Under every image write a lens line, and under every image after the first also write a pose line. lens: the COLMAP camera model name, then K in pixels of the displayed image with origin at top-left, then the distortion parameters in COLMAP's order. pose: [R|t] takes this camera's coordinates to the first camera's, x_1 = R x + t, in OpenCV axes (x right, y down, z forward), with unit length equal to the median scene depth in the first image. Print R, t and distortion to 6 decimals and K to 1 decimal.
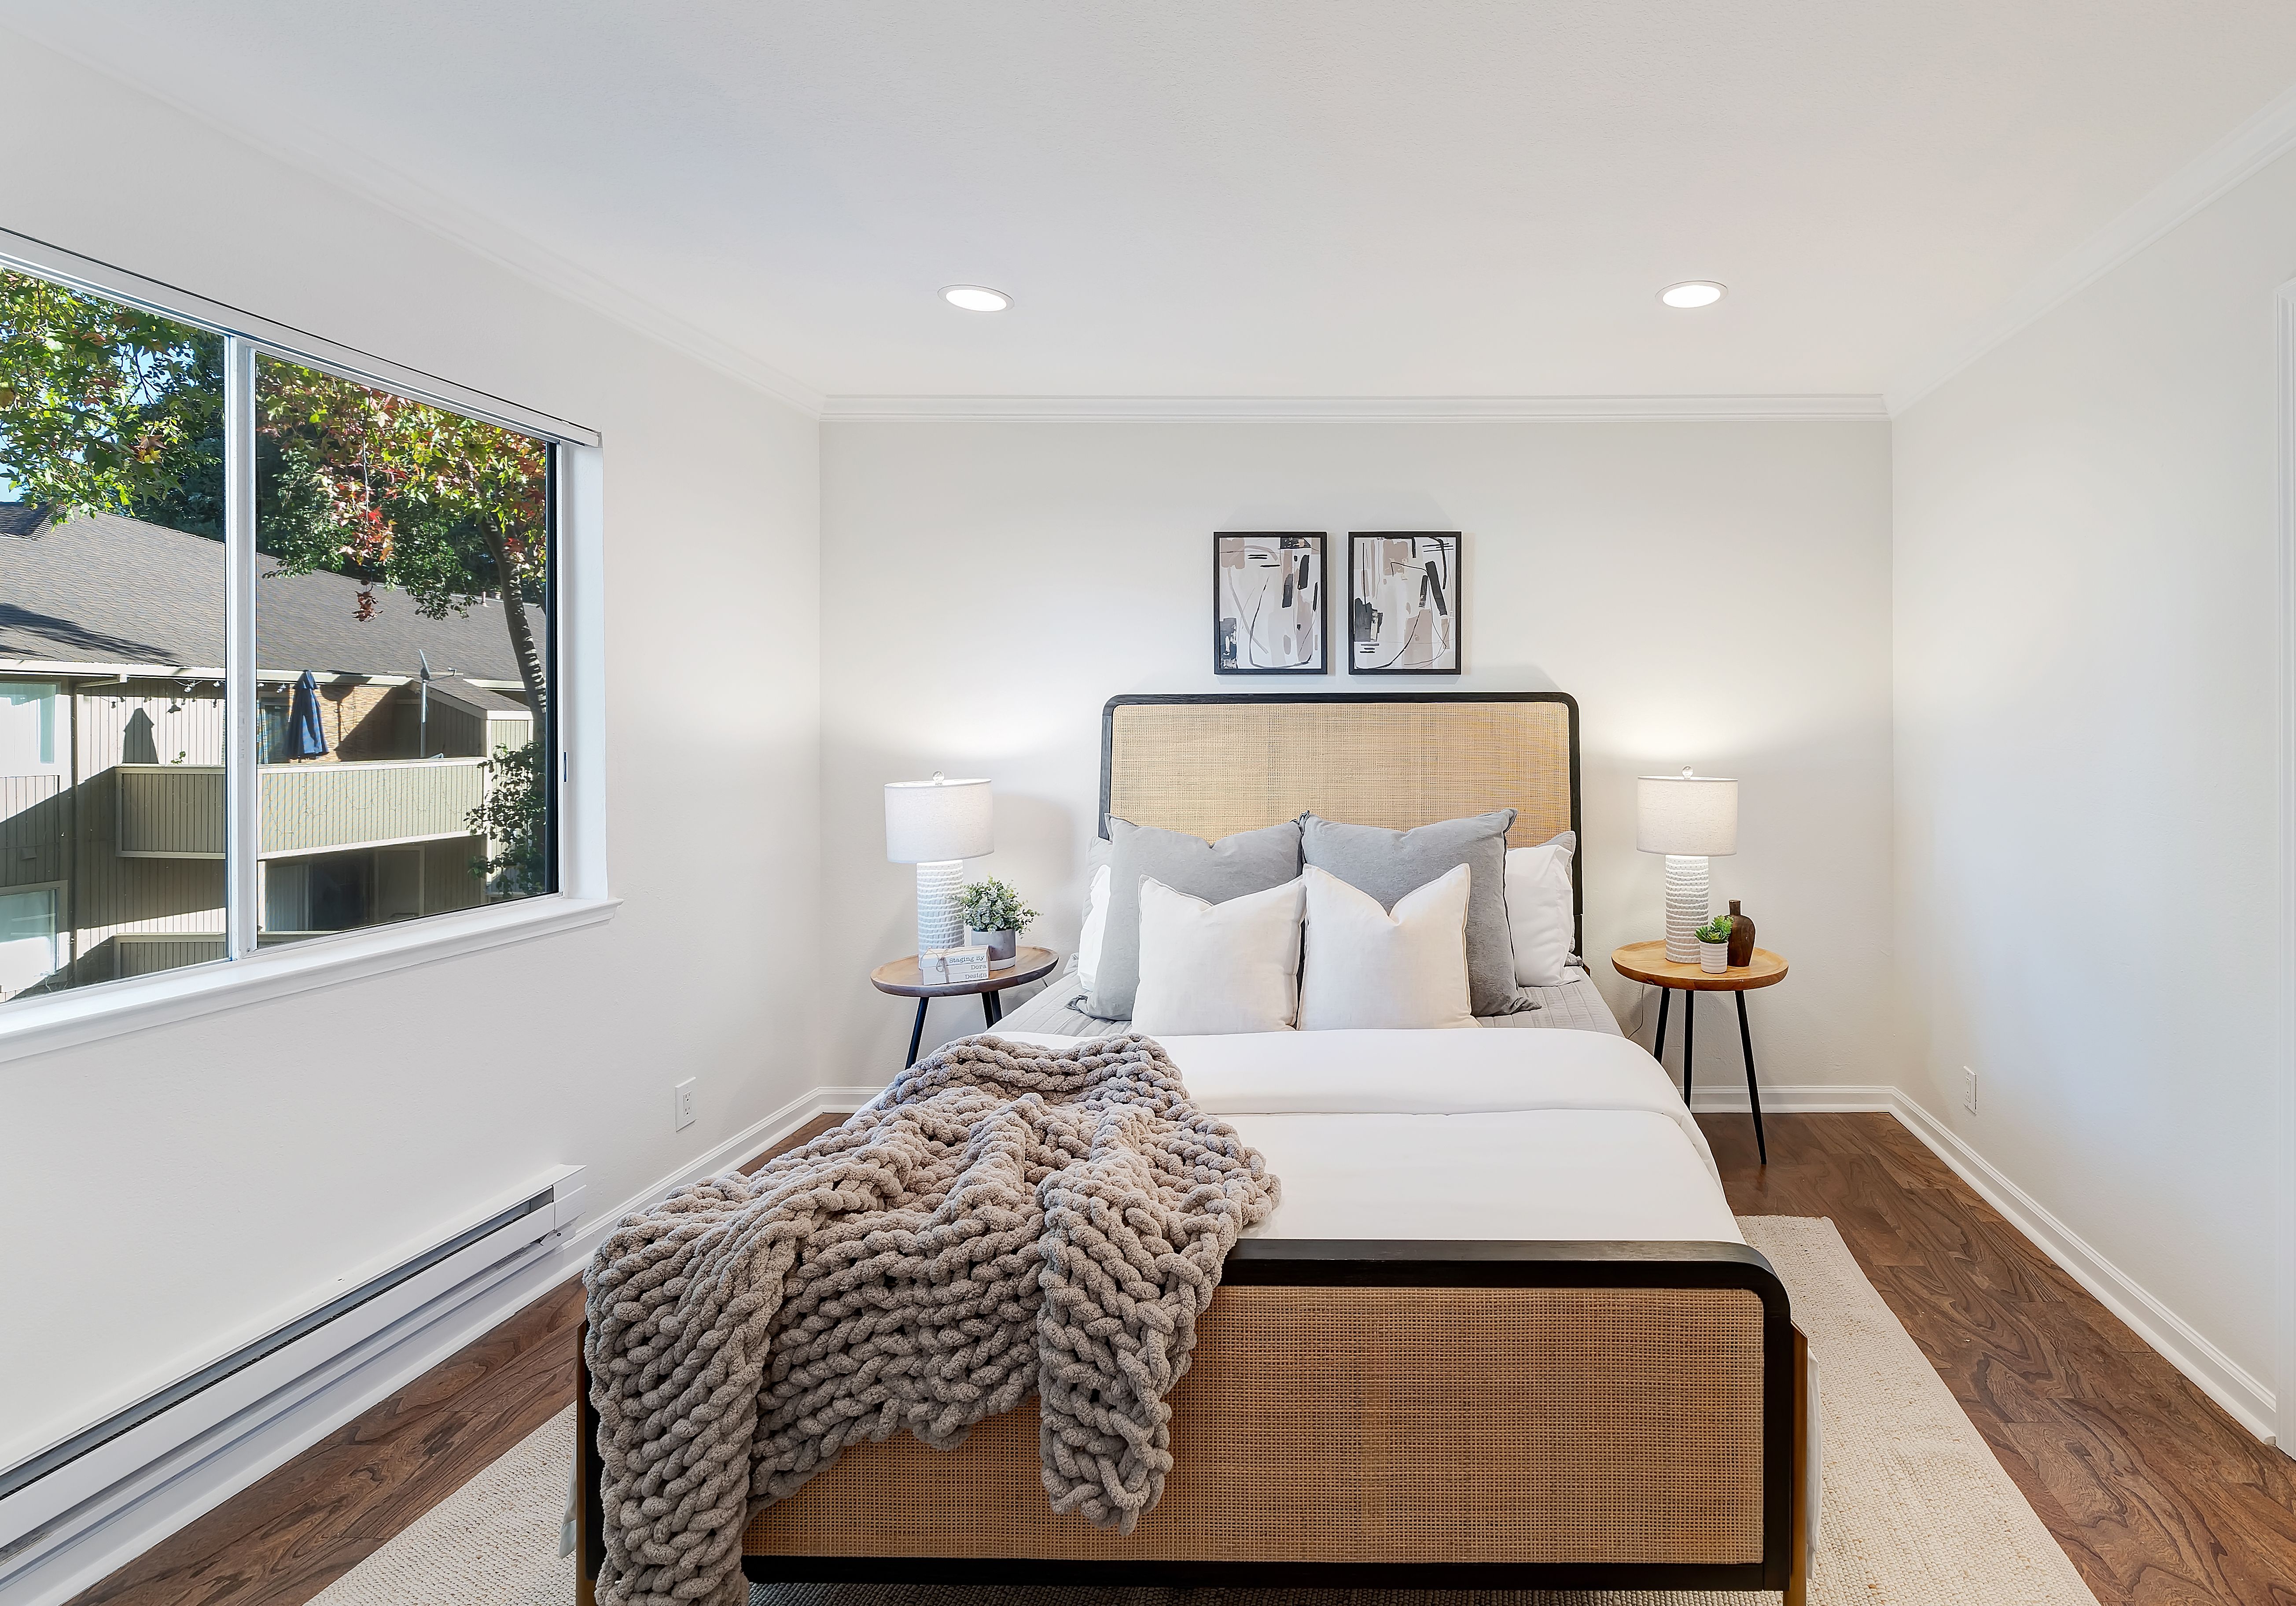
lens RADIAL K [[1102.6, 0, 1438.6], [0, 1102.6, 712.6], [0, 0, 1]] dist [-0.004009, 0.000691]
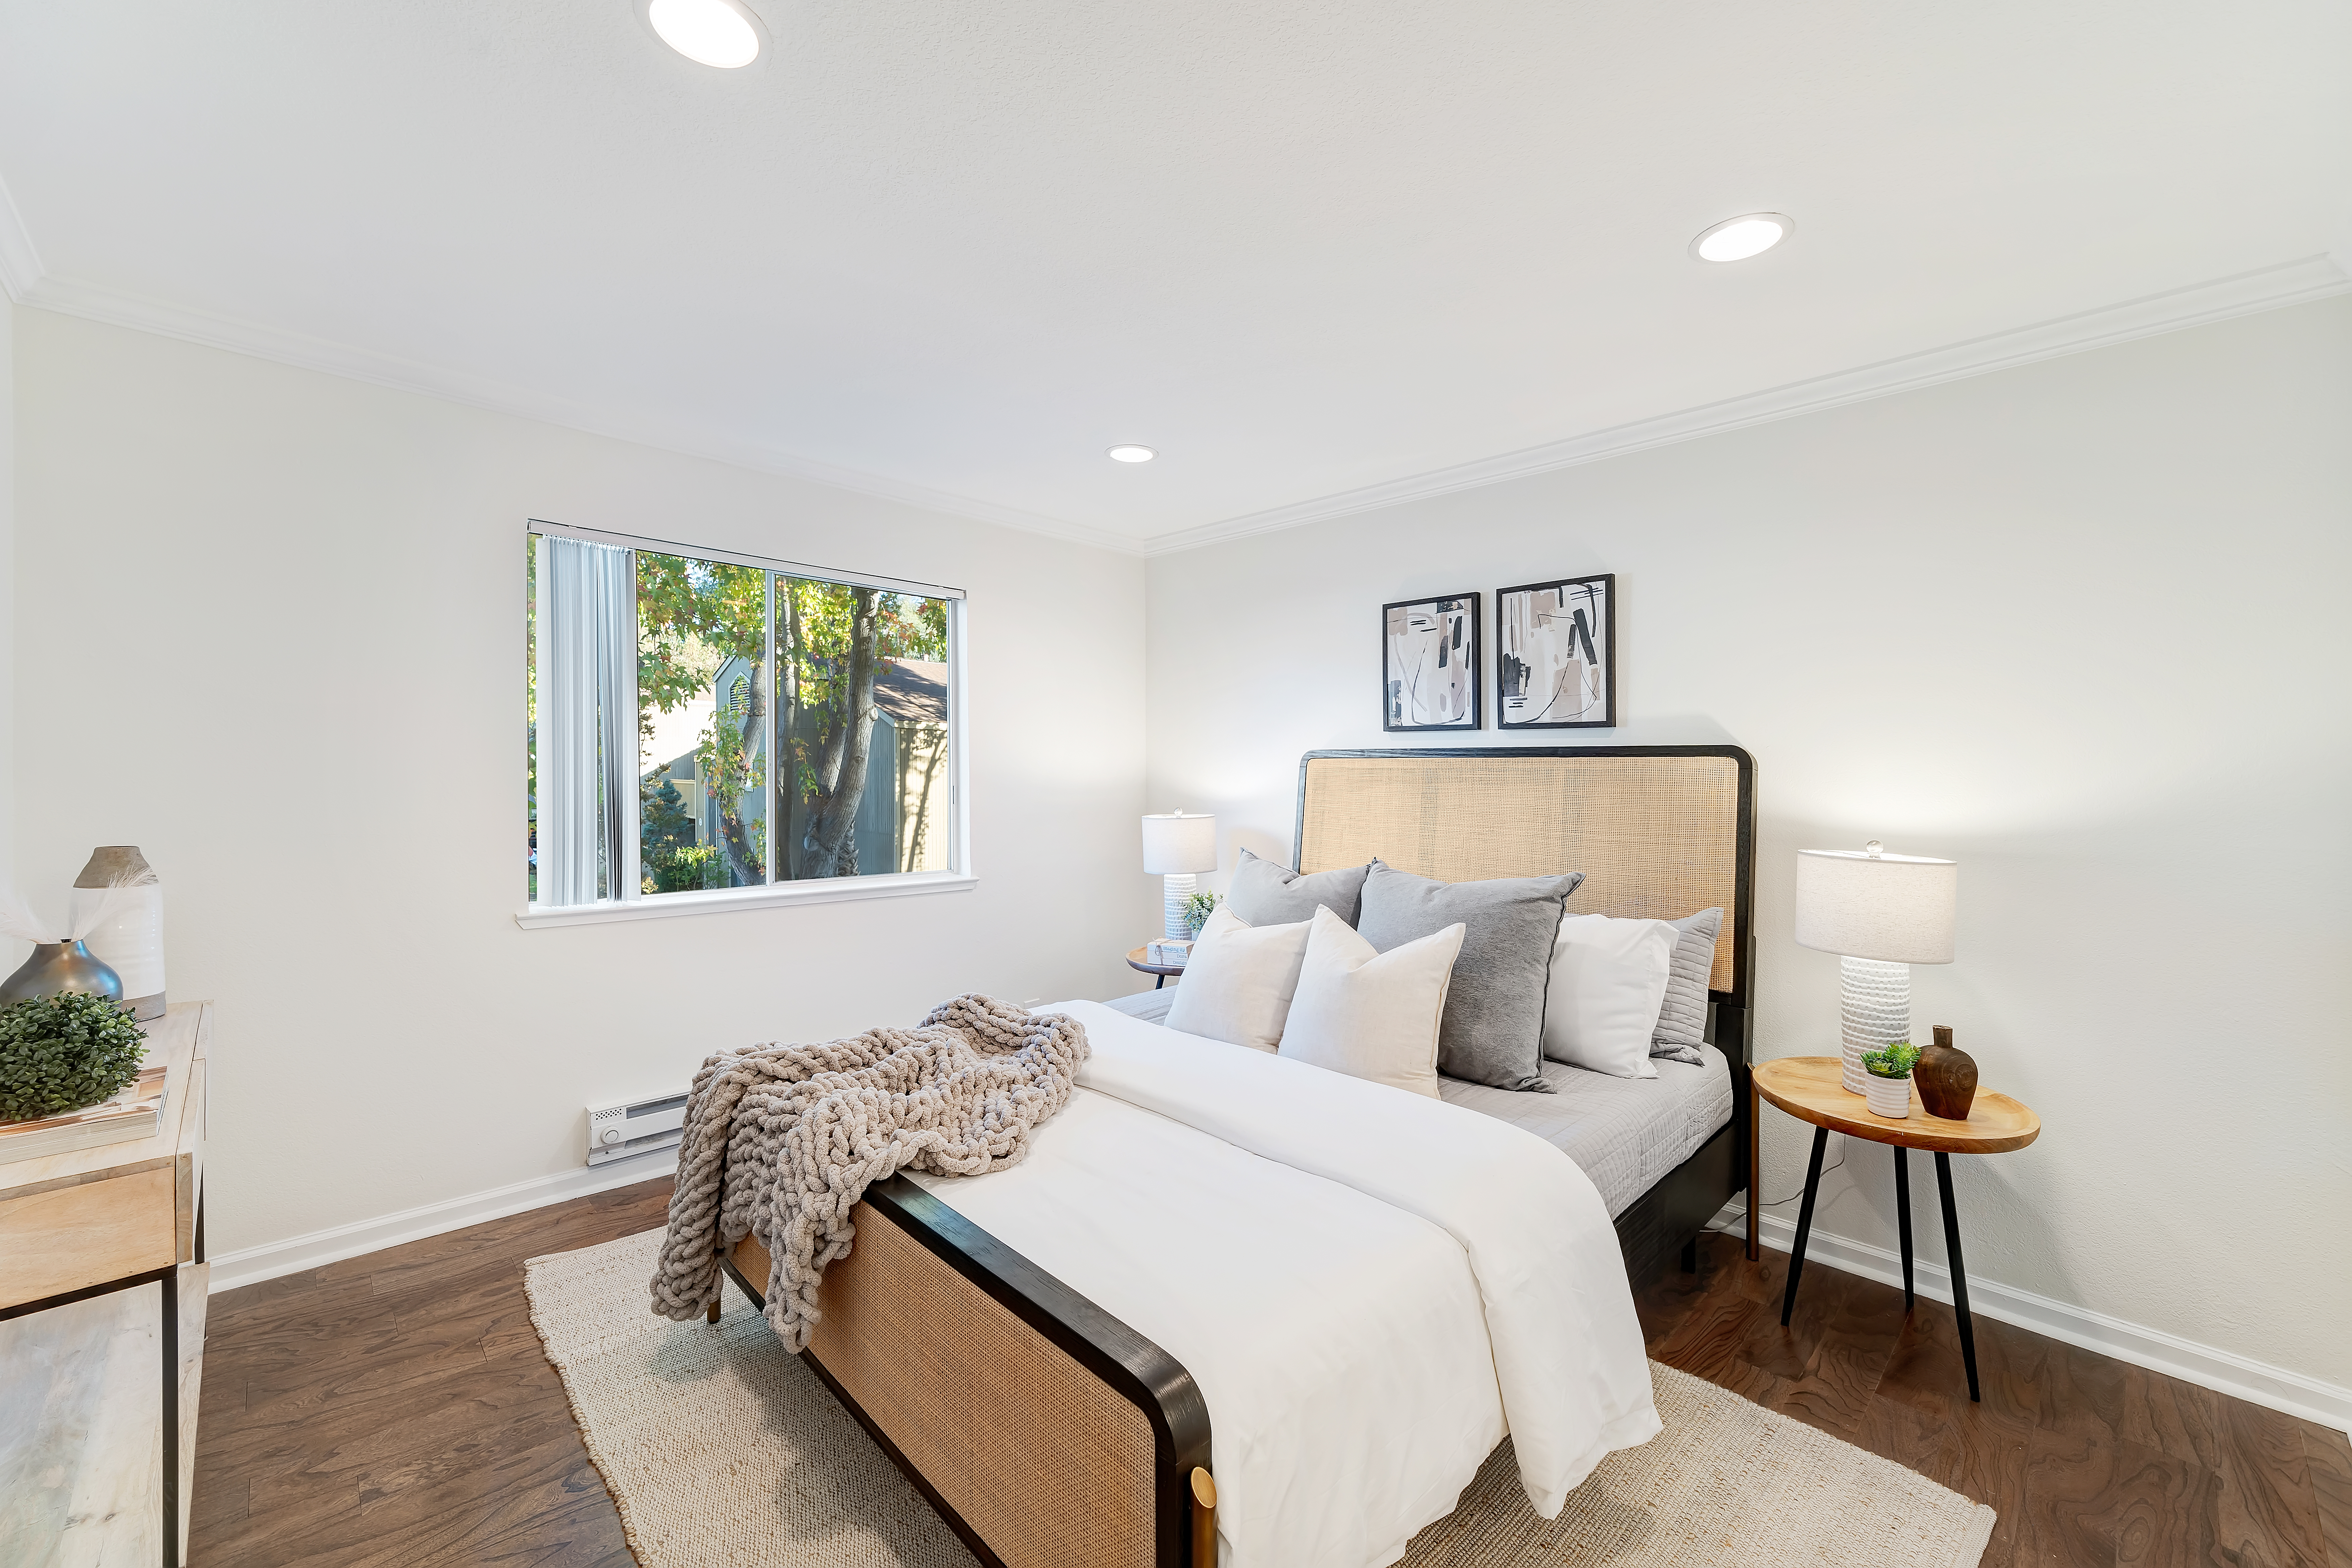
lens RADIAL K [[923.1, 0, 1169.9], [0, 923.1, 773.4], [0, 0, 1]] dist [-0.003819, 0.000345]
pose [[0.706197, 0.013589, -0.707885, 0.309701], [-0.009553, 0.999908, 0.009665, 0.000559], [0.707951, -0.000063, 0.706262, 0.185852]]
